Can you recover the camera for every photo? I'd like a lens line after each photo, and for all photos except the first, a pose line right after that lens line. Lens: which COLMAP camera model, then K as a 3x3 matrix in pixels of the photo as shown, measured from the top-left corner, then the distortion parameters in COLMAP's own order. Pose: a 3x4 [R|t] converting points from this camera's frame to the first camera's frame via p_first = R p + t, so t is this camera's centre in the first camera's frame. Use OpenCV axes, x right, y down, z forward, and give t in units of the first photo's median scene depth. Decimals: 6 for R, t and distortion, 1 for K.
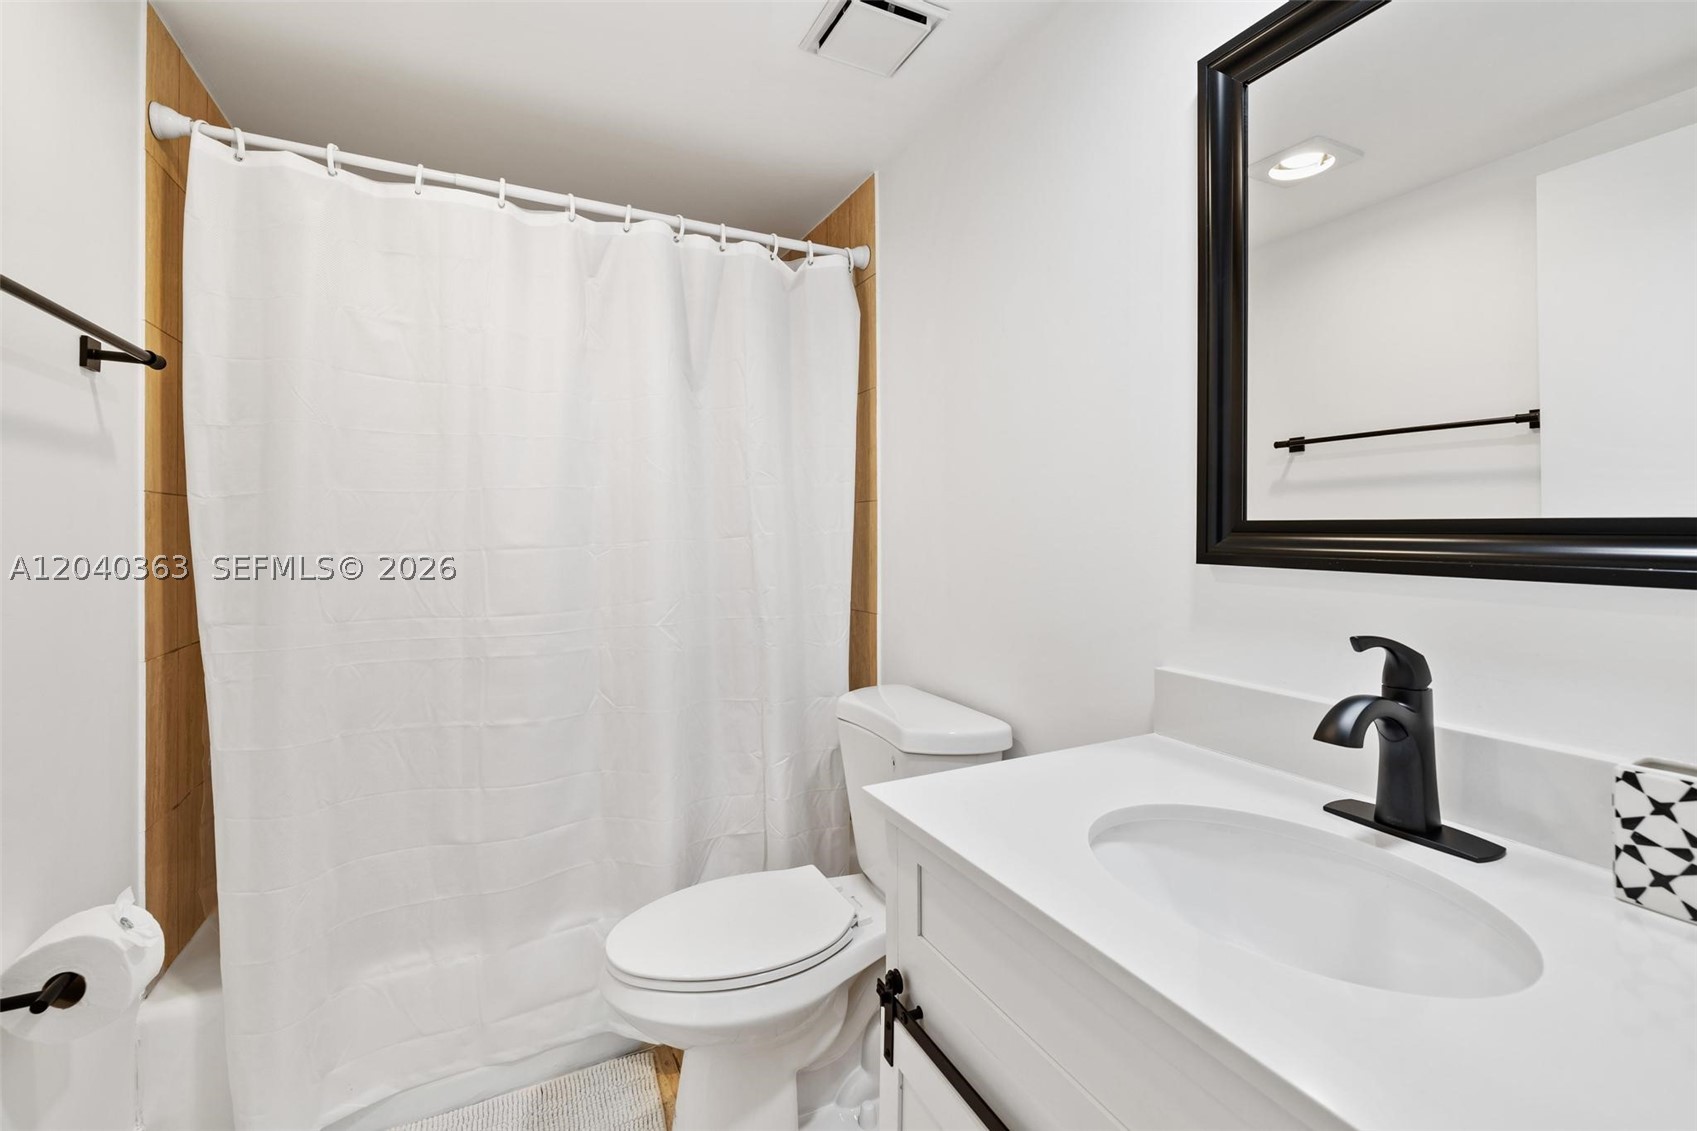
lens RADIAL K [[727.8, 0, 836.9], [0, 727.8, 528.2], [0, 0, 1]] dist [0.002920, 0.000711]
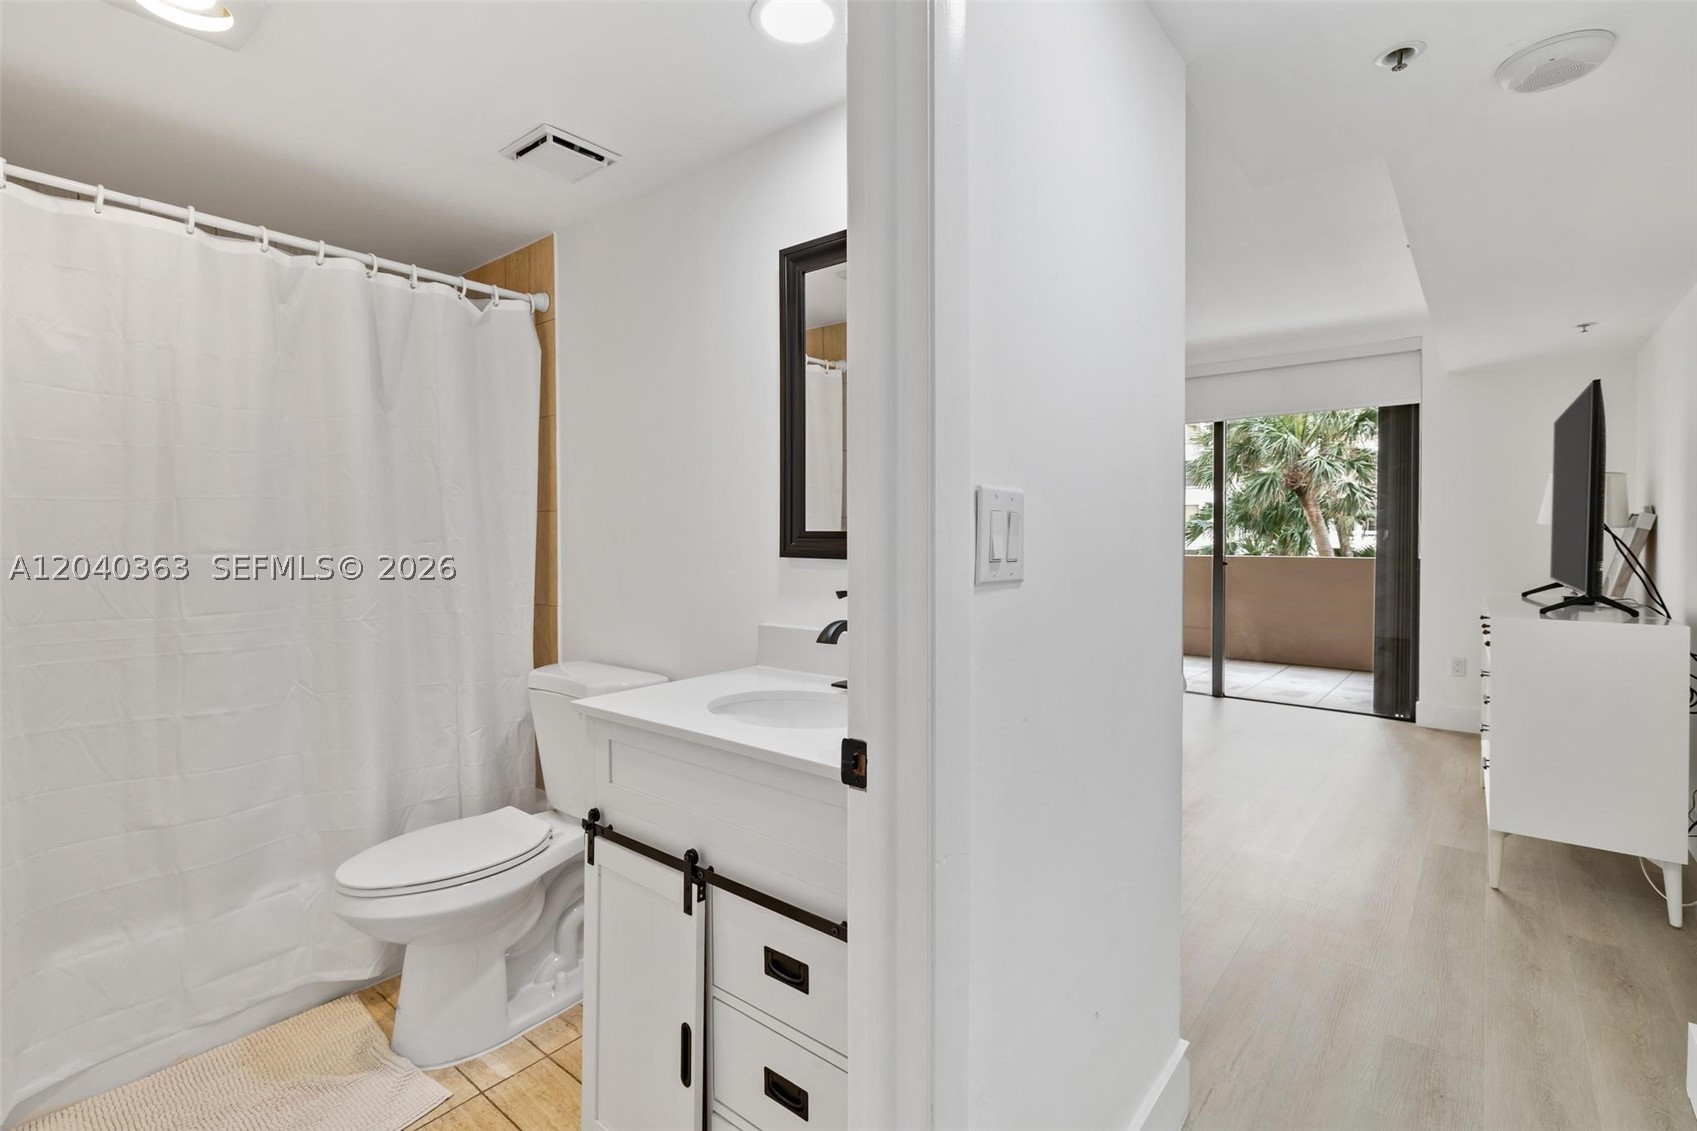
lens RADIAL K [[775.6, 0, 842.0], [0, 775.6, 552.2], [0, 0, 1]] dist [-0.005131, 0.002140]
pose [[0.902618, -0.009404, 0.430341, -0.088447], [-0.002426, 0.999634, 0.026934, -0.006484], [-0.430437, -0.025355, 0.902265, -0.431150]]
